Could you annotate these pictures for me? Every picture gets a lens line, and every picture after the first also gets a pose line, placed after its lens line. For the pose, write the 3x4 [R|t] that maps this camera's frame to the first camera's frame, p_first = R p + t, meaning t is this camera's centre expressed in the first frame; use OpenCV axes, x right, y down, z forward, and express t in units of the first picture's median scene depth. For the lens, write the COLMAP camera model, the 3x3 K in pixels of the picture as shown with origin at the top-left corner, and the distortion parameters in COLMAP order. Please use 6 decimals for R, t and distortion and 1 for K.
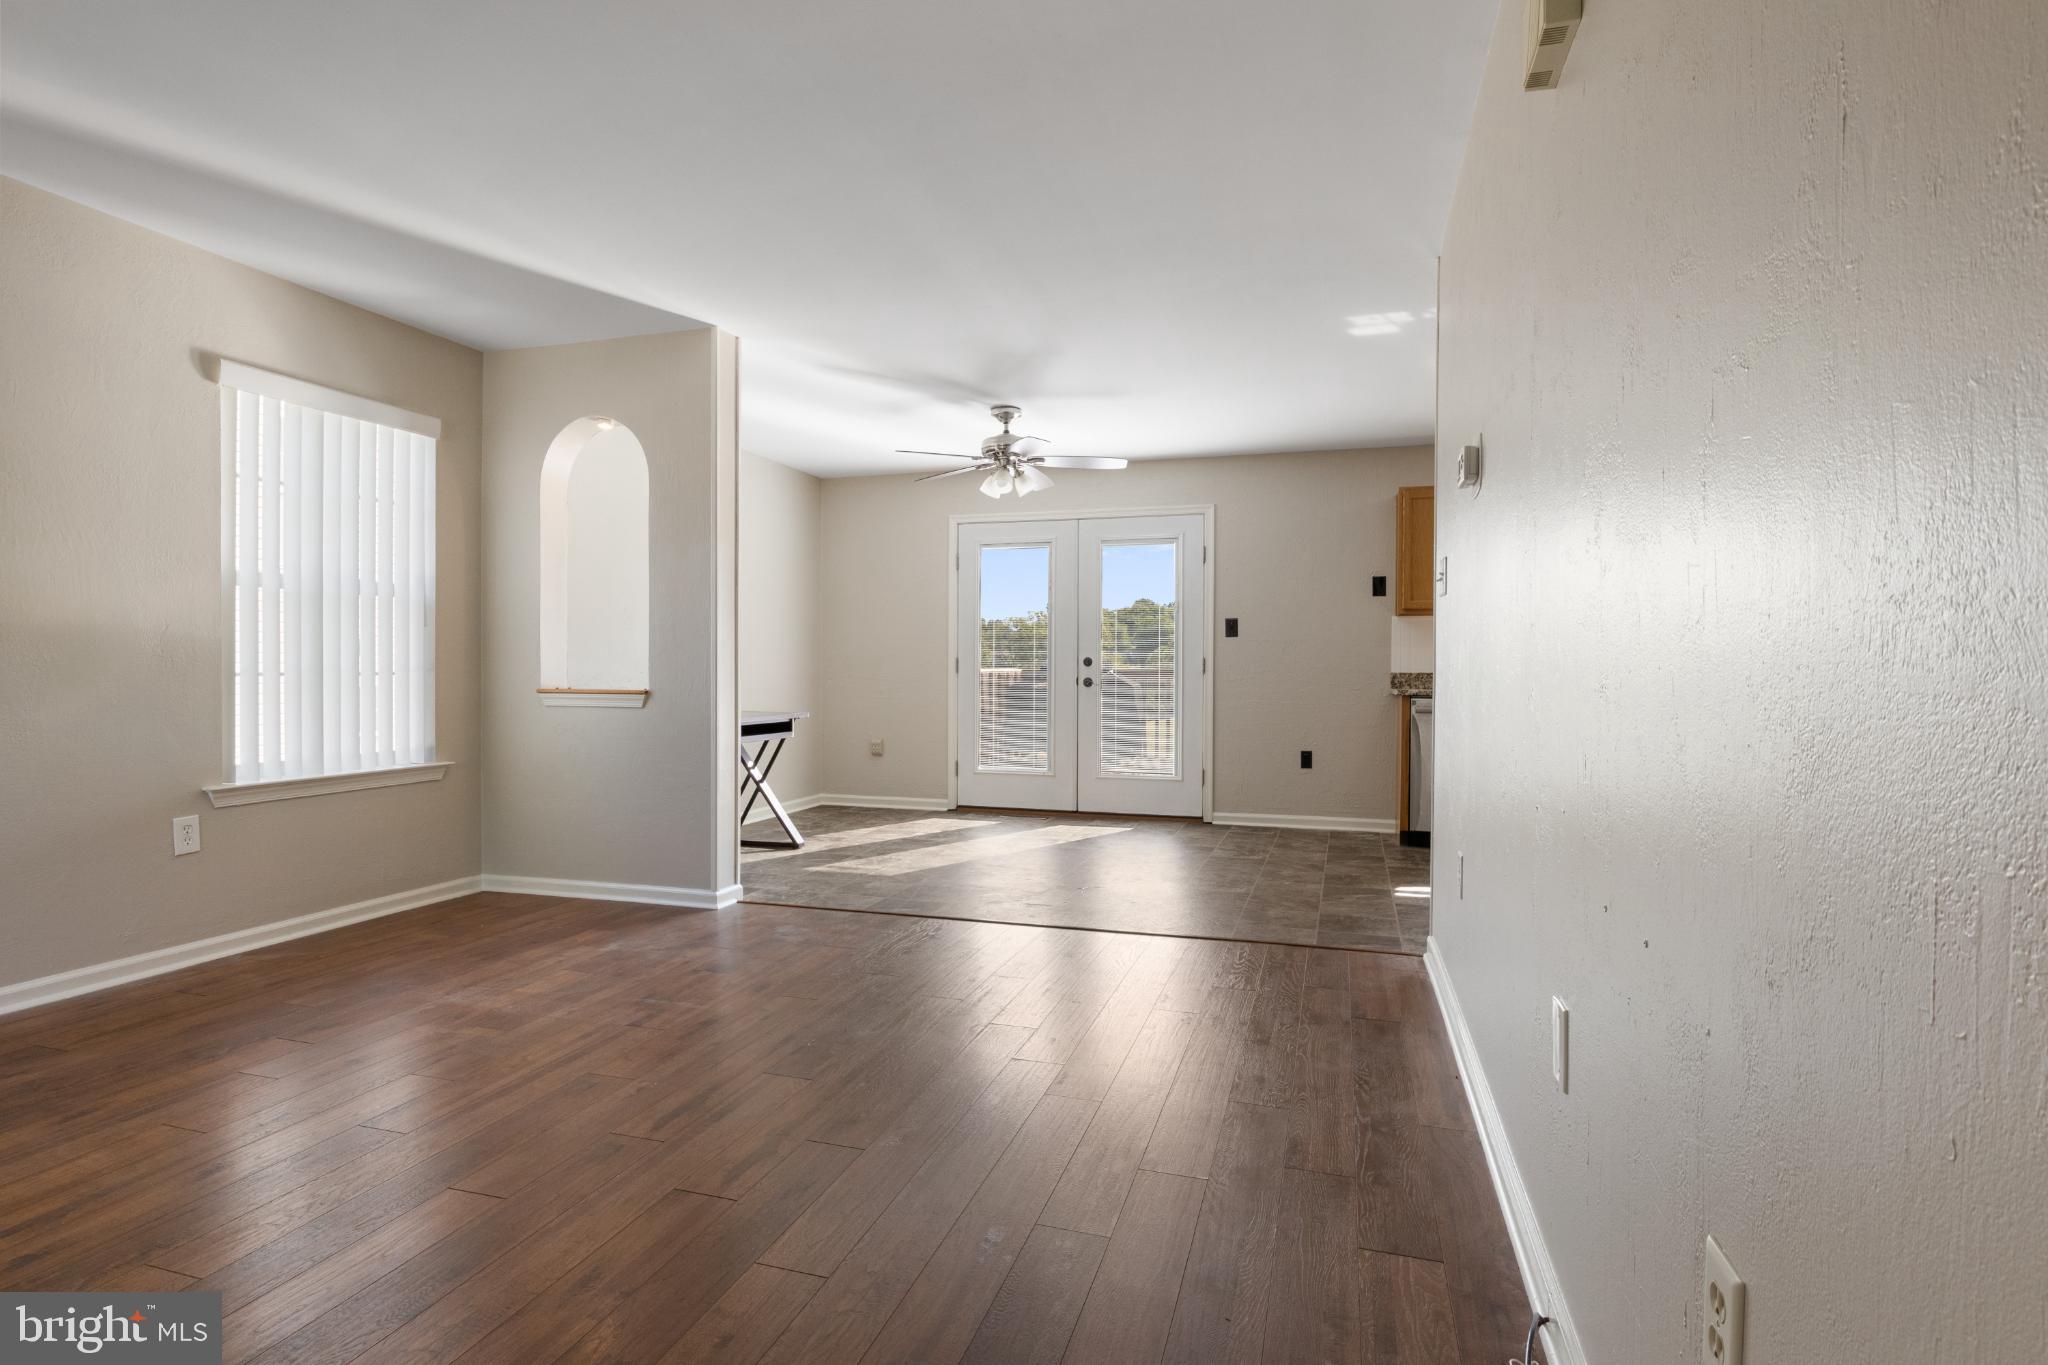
lens RADIAL K [[1027.0, 0, 994.6], [0, 1027.0, 672.6], [0, 0, 1]] dist [-0.012754, 0.004215]
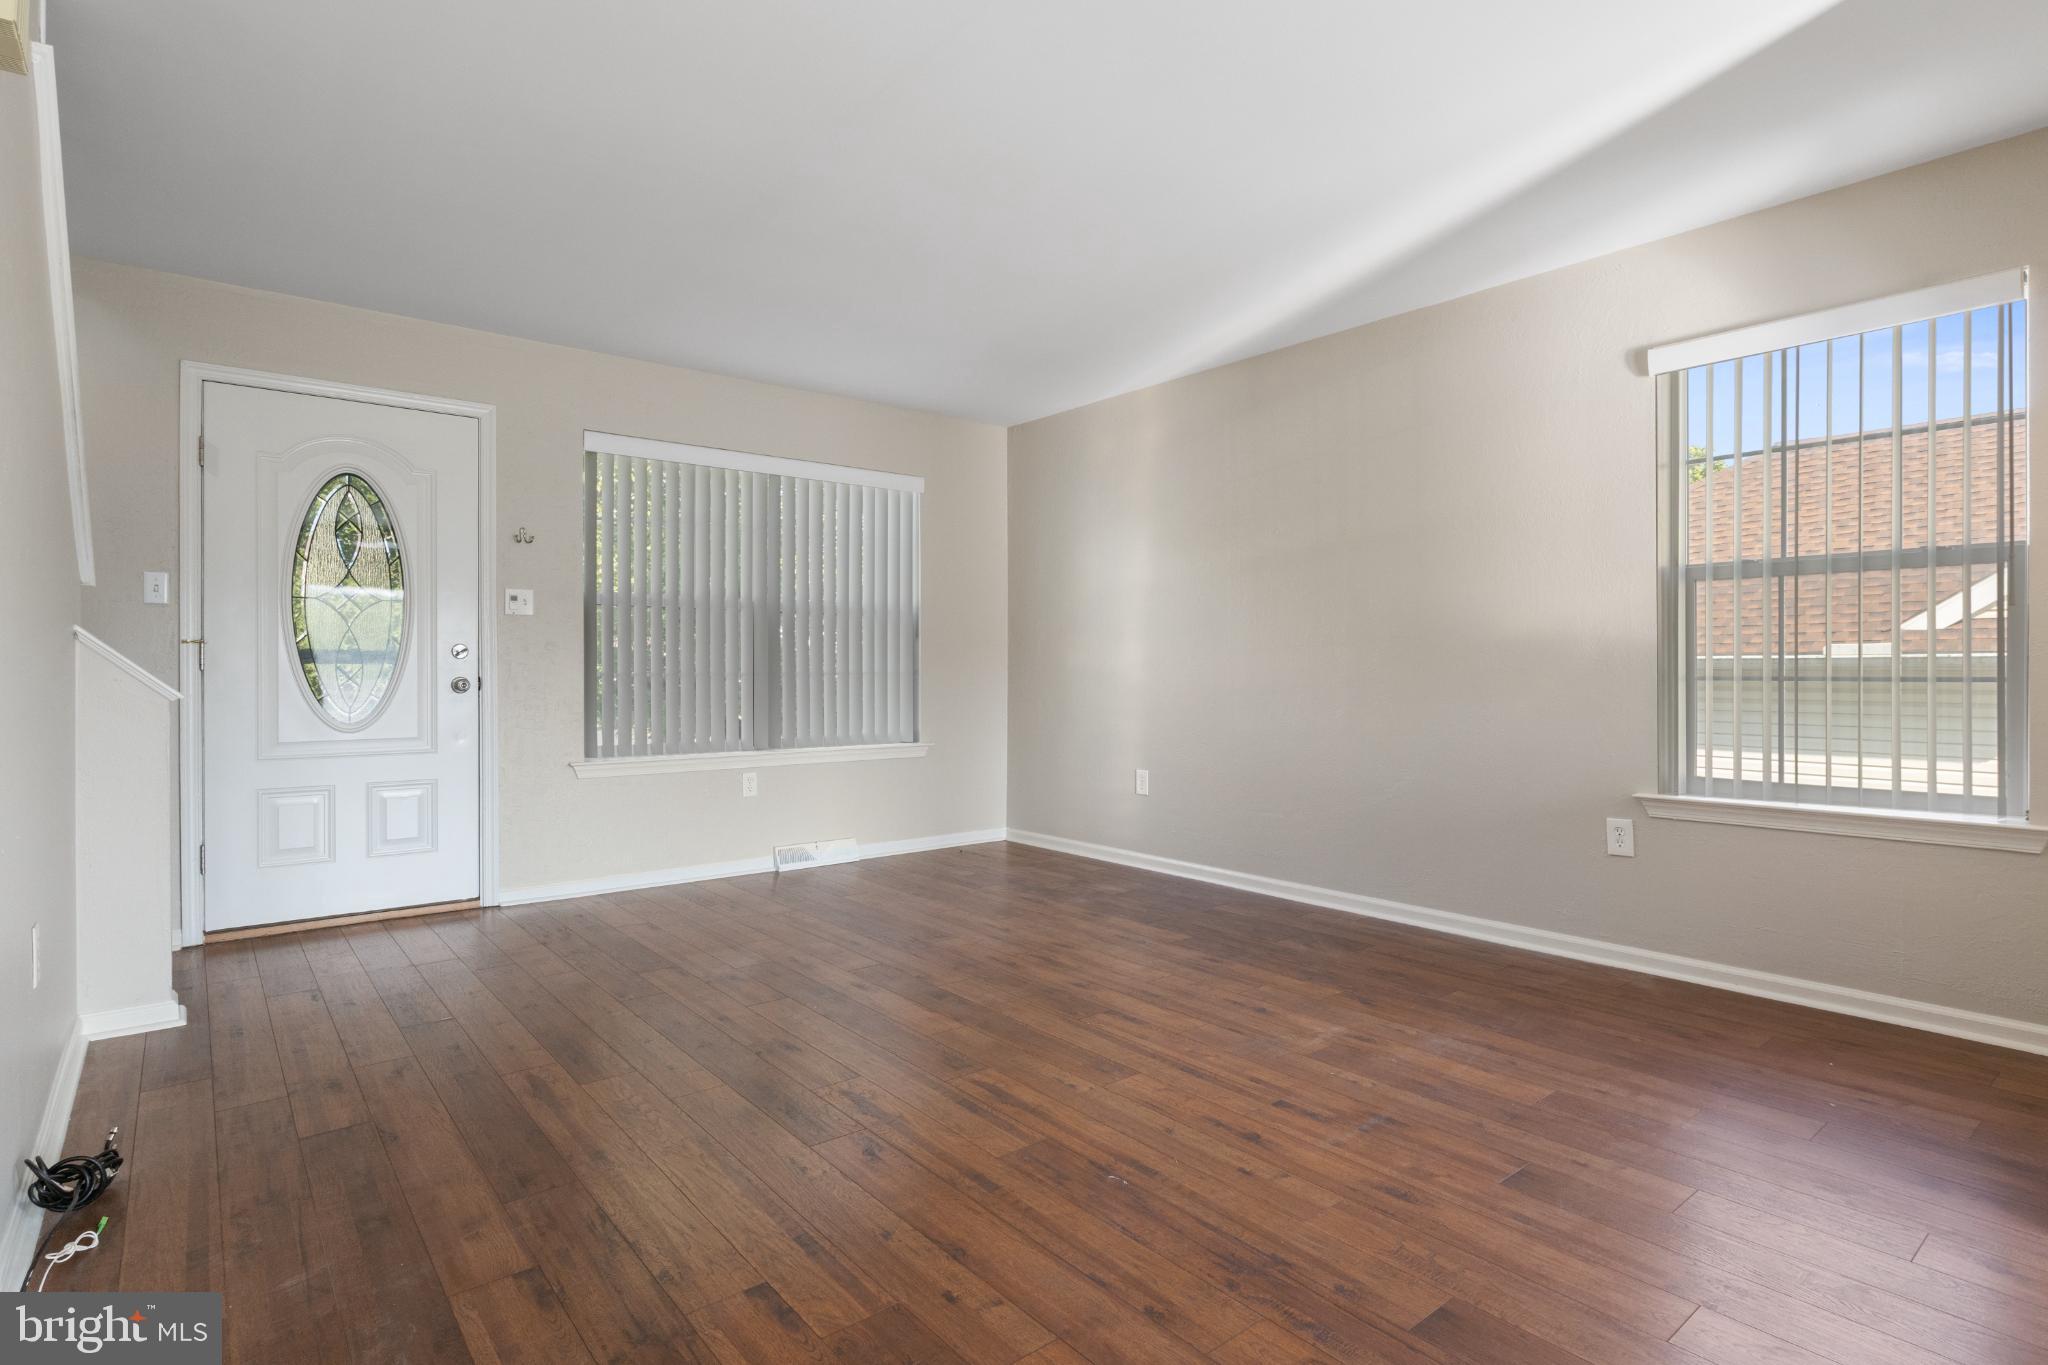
lens RADIAL K [[1027.0, 0, 1034.6], [0, 1027.0, 671.5], [0, 0, 1]] dist [-0.012754, 0.004215]
pose [[-0.529542, -0.002411, -0.848280, 0.200968], [-0.005653, 0.999984, 0.000687, -0.001006], [0.848265, 0.005159, -0.529547, 0.566112]]
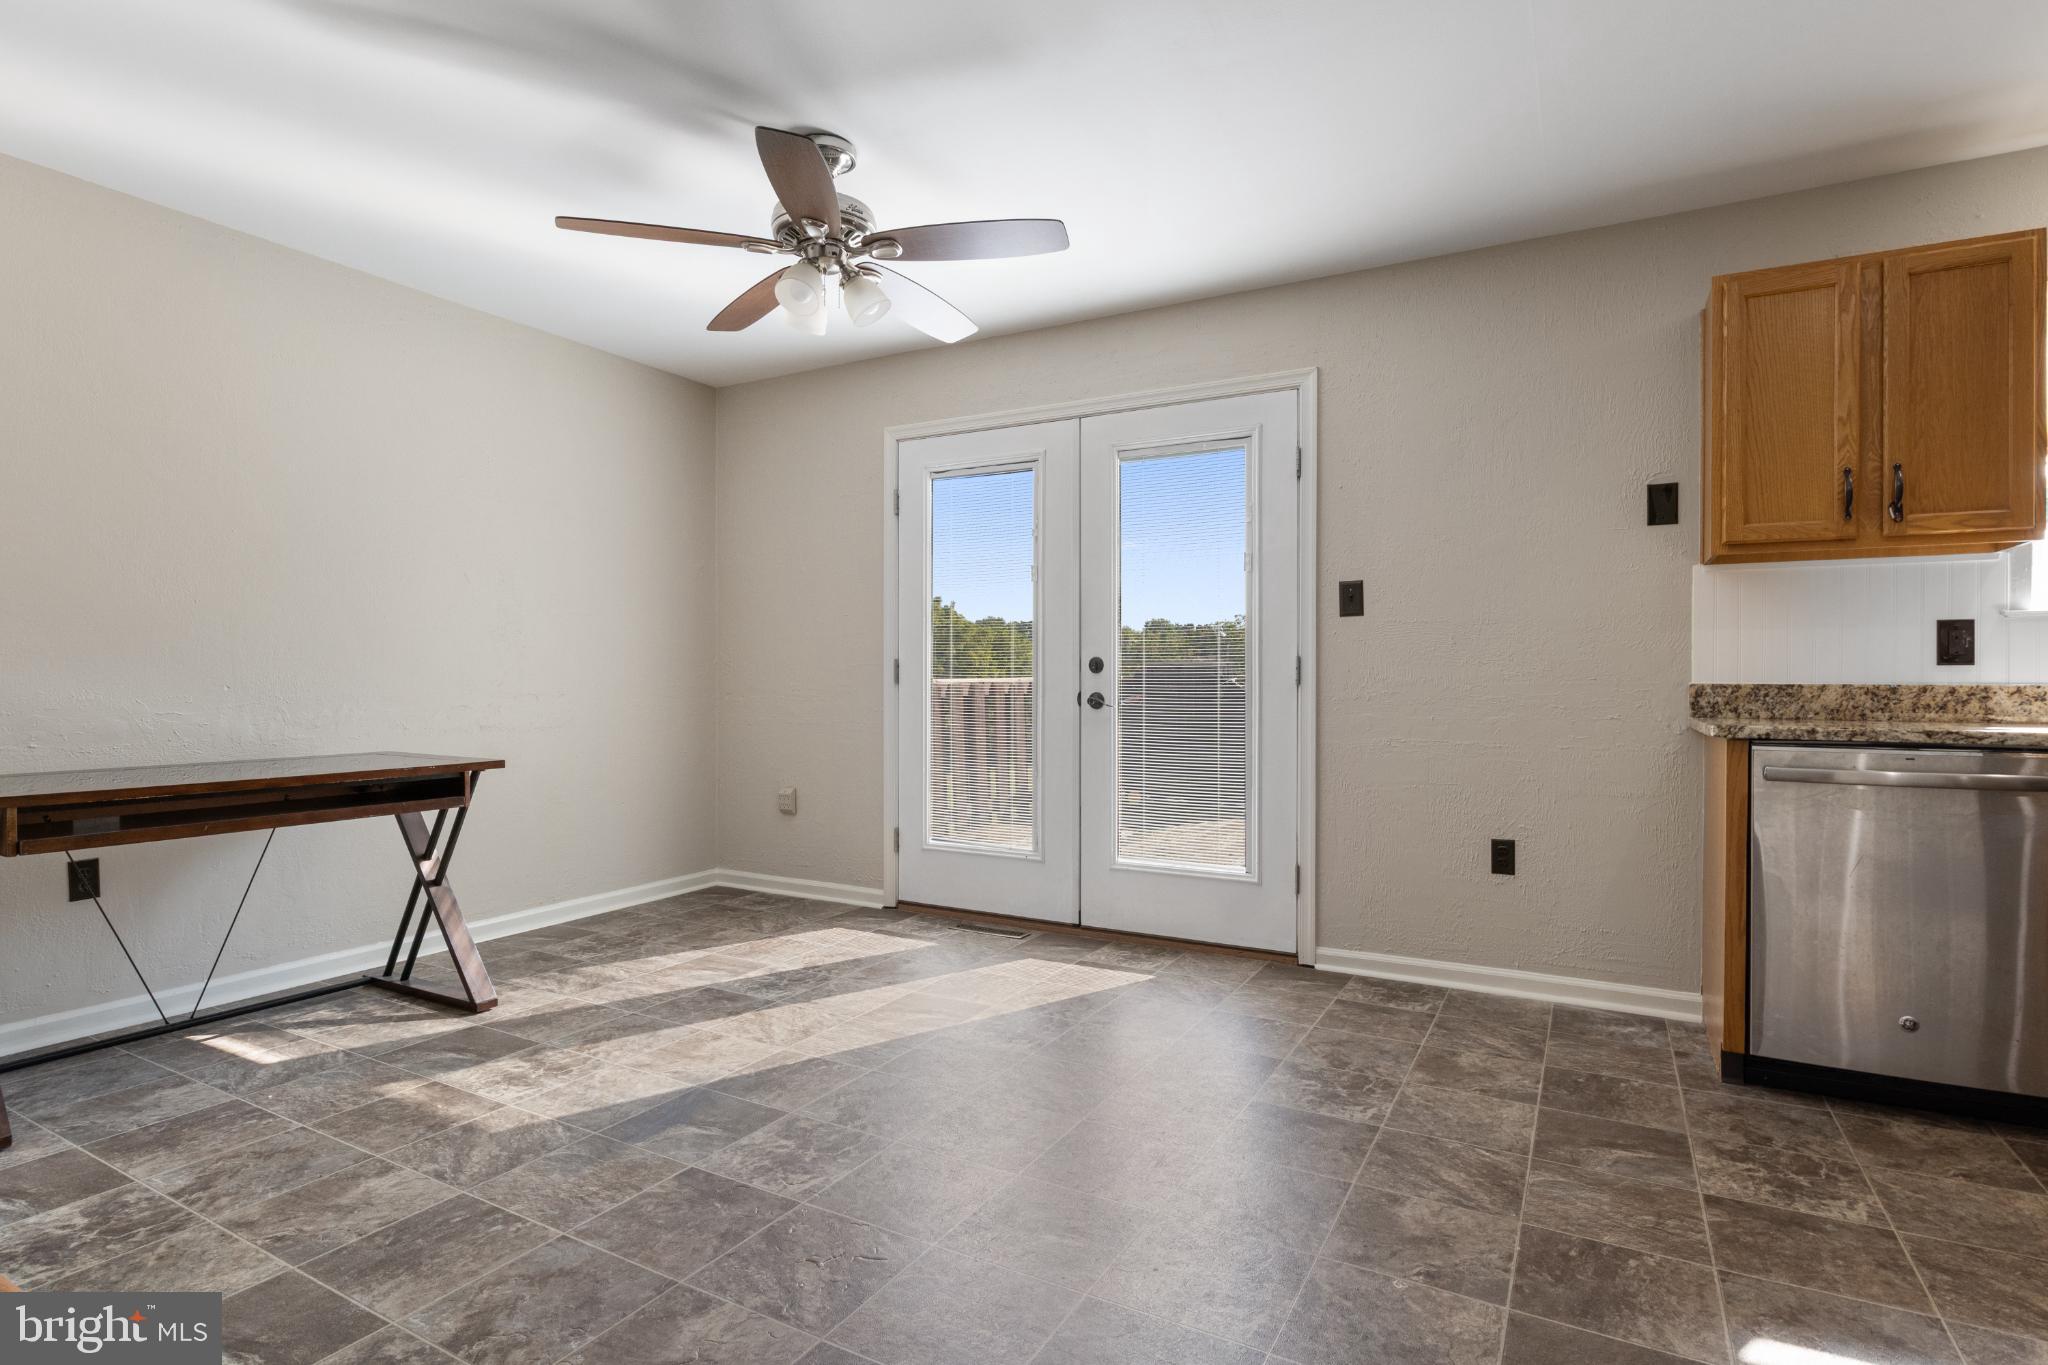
lens RADIAL K [[1027.0, 0, 1005.4], [0, 1027.0, 680.2], [0, 0, 1]] dist [-0.012754, 0.004215]
pose [[0.981785, -0.001891, -0.189988, 0.164476], [0.002182, 0.999997, 0.001320, -0.003151], [0.189984, -0.001711, 0.981786, 0.473283]]
